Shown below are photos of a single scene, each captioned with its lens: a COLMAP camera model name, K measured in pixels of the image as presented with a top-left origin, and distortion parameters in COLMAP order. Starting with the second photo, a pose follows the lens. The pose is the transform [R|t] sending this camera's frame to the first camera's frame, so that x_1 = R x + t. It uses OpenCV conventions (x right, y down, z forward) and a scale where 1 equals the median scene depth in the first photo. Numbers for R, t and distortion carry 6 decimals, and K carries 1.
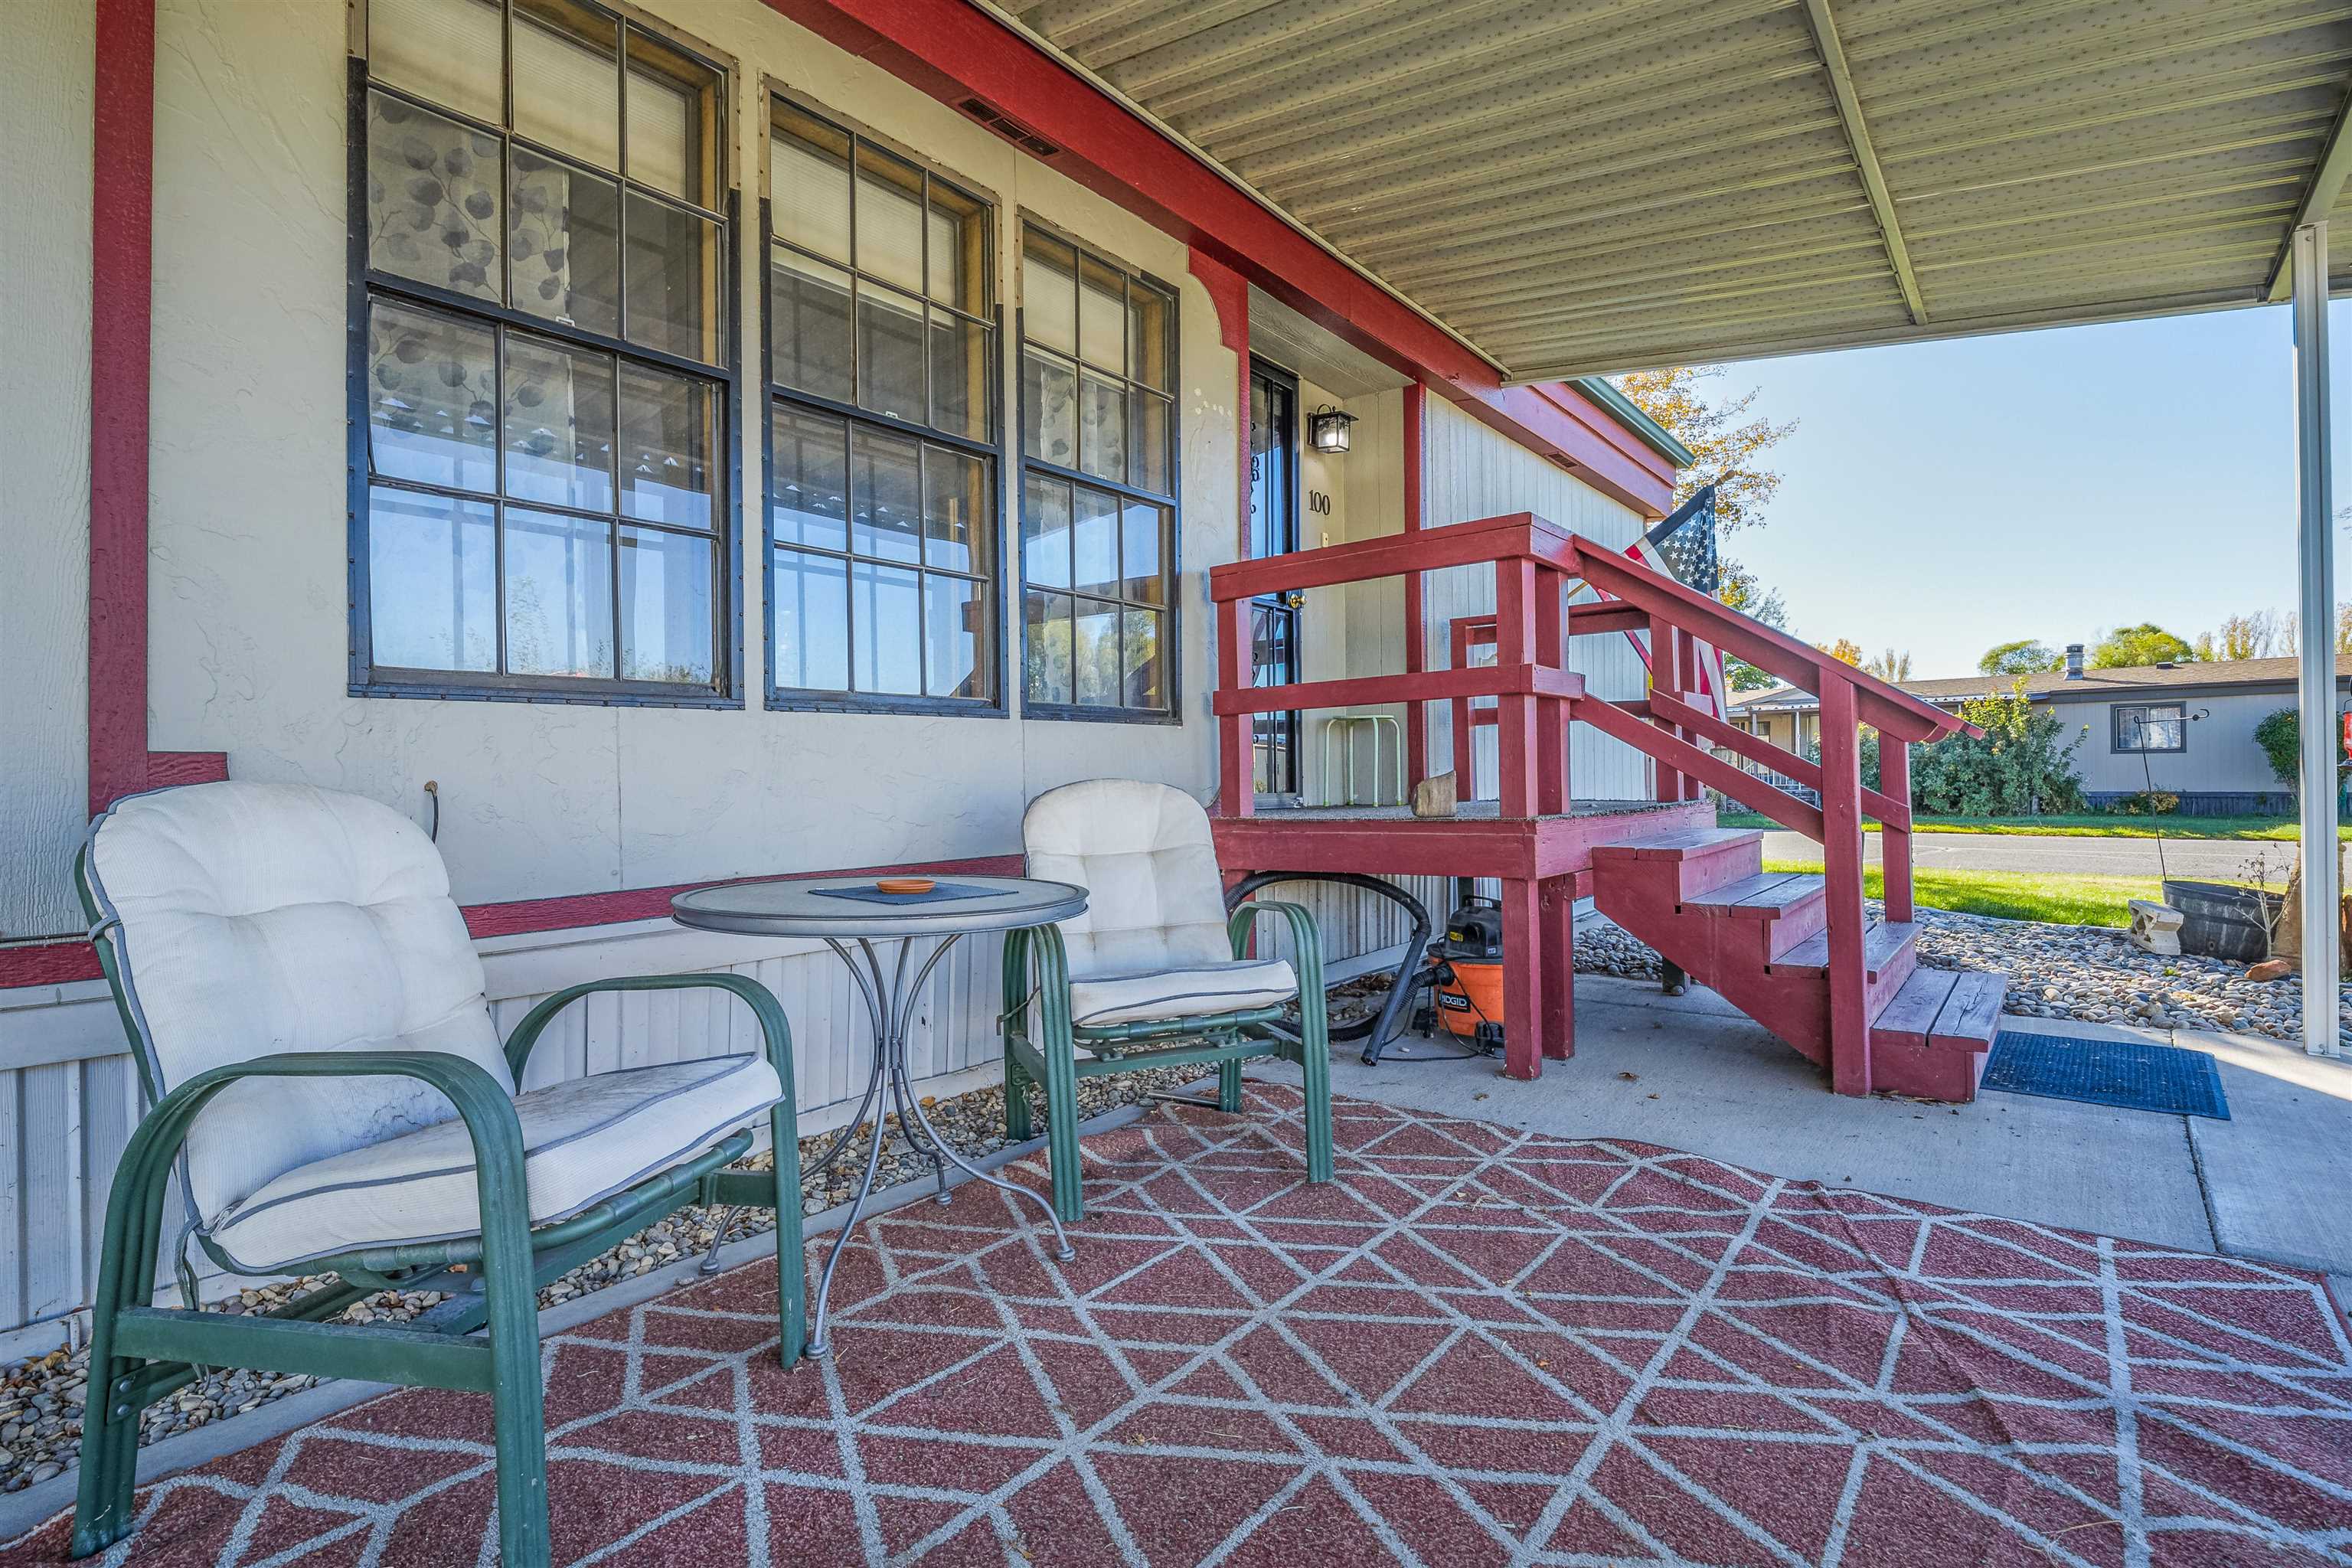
lens RADIAL K [[1137.5, 0, 1174.1], [0, 1137.5, 777.6], [0, 0, 1]] dist [-0.014854, 0.000043]
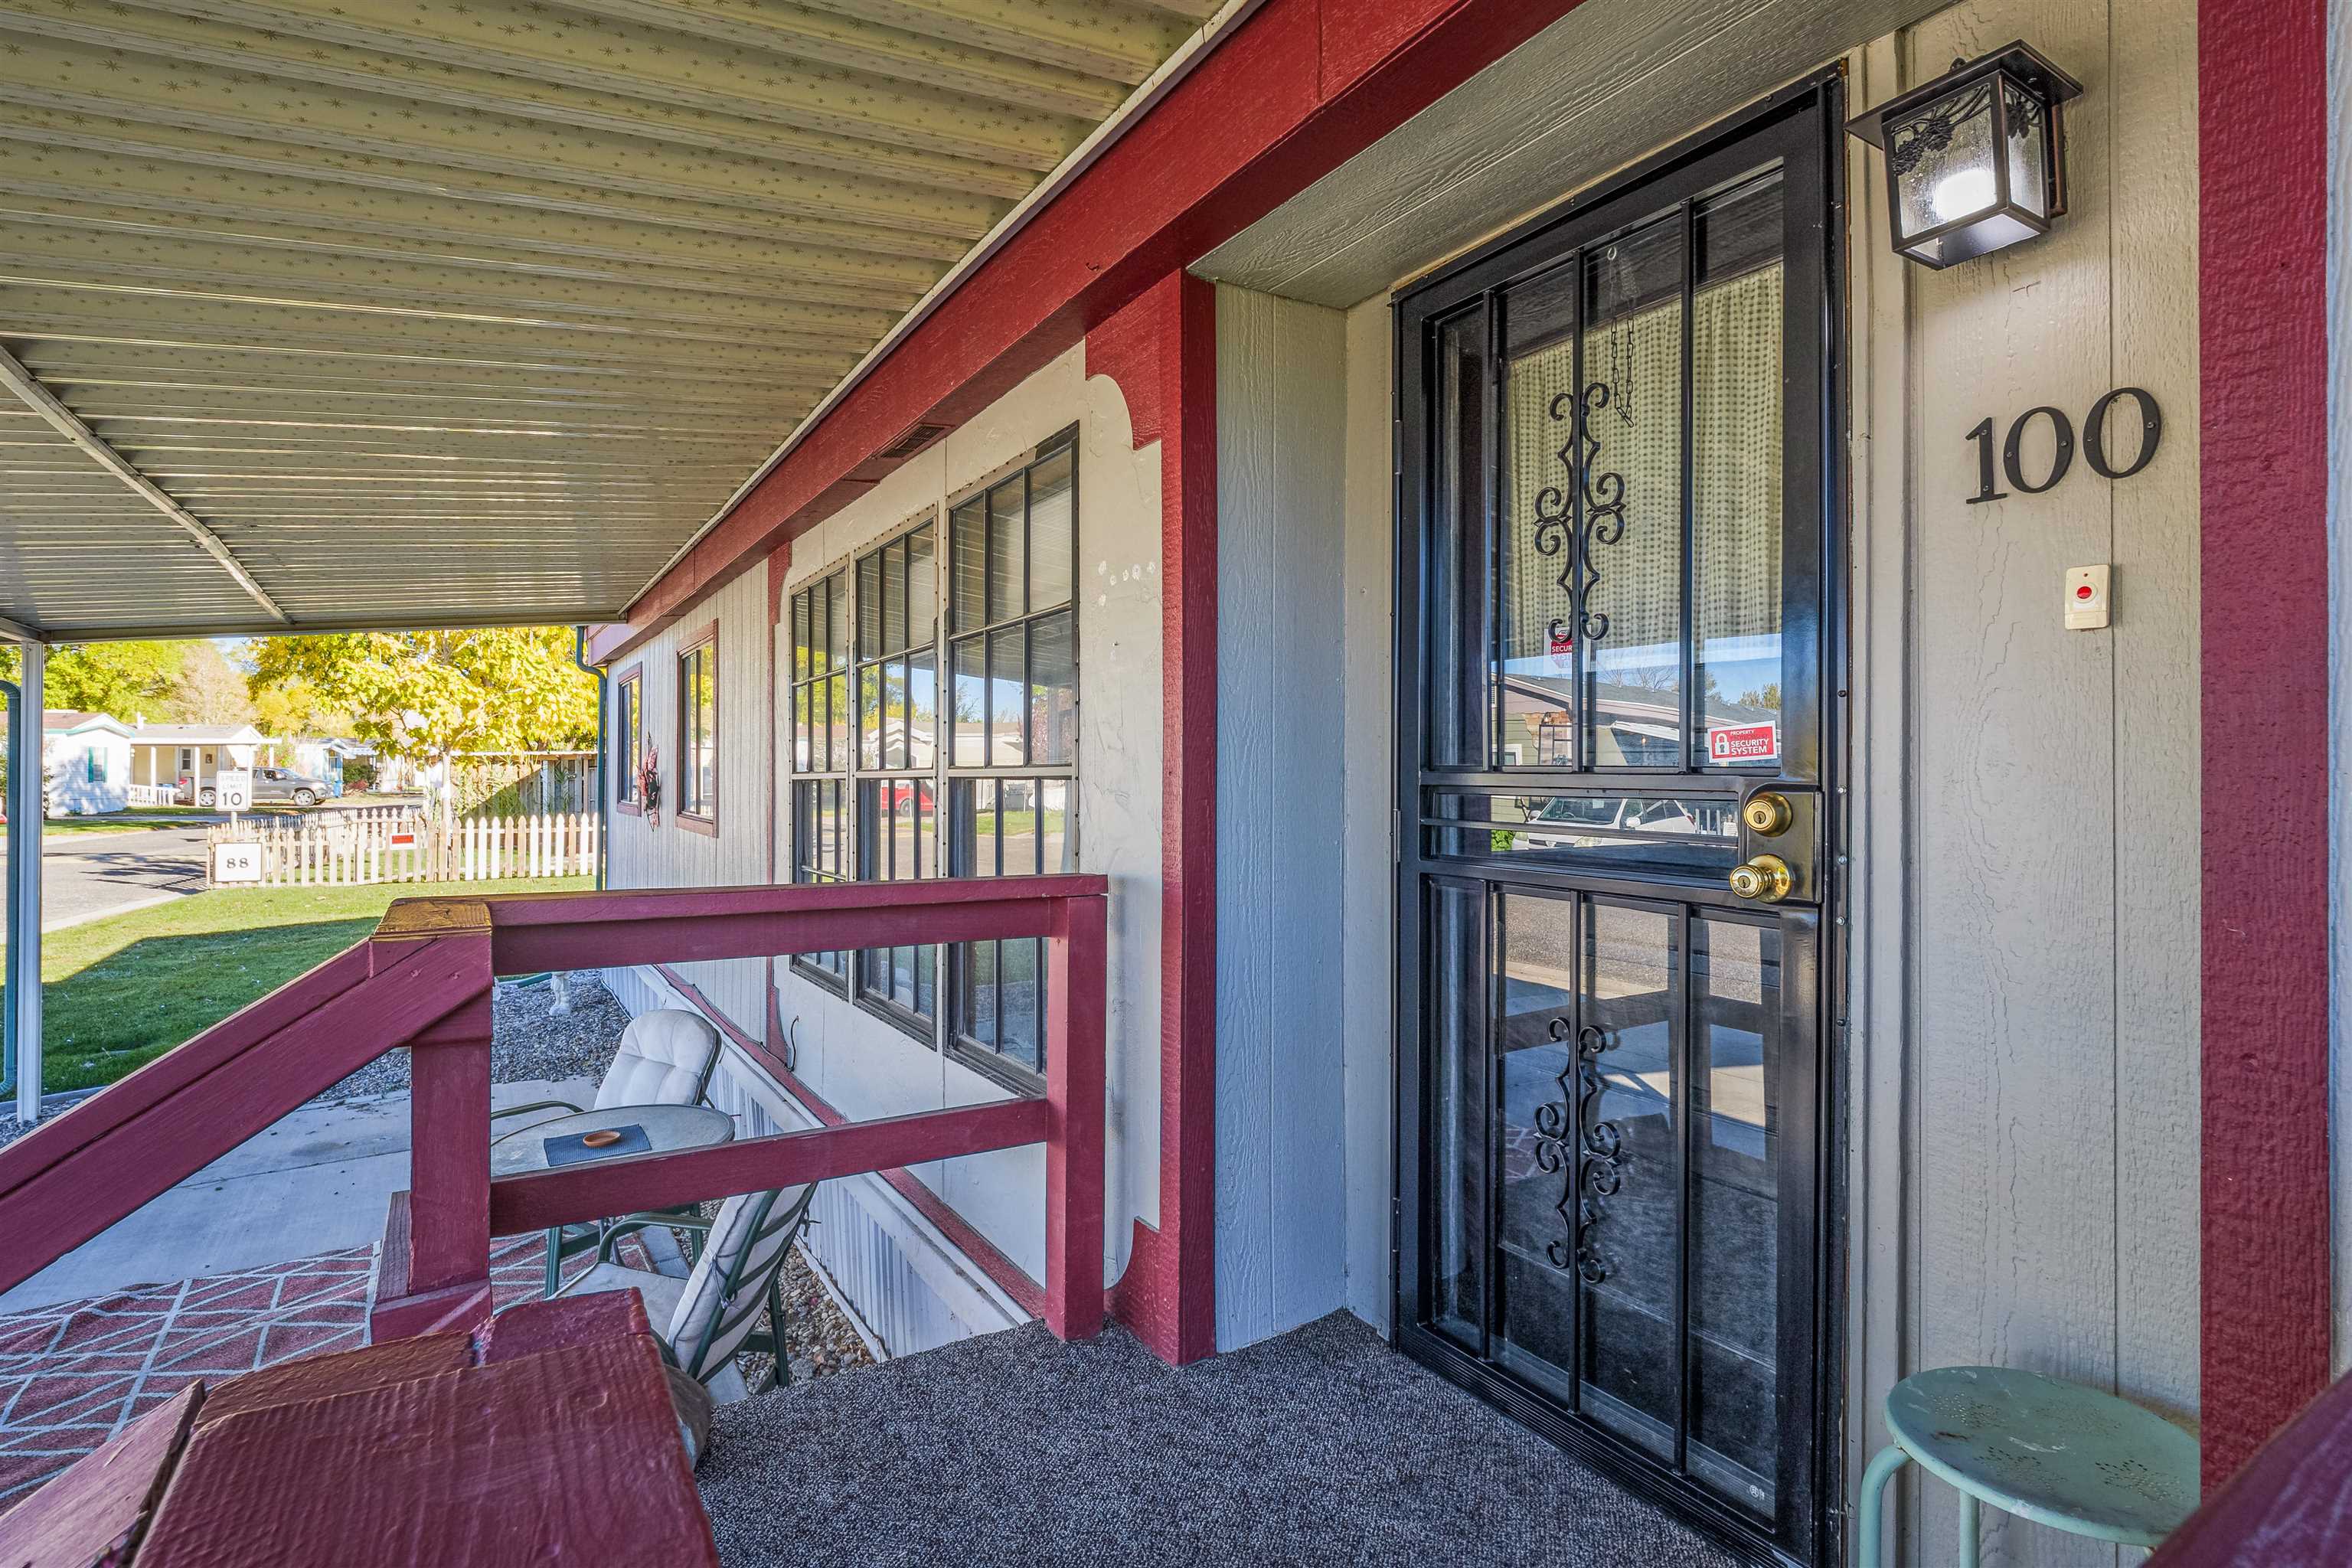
lens RADIAL K [[1137.5, 0, 1174.1], [0, 1137.5, 777.6], [0, 0, 1]] dist [-0.014854, 0.000043]
pose [[-0.321957, 0.005031, -0.946741, 0.553055], [0.001802, 0.999987, 0.004701, -0.231366], [0.946753, -0.000193, -0.321962, 1.204512]]
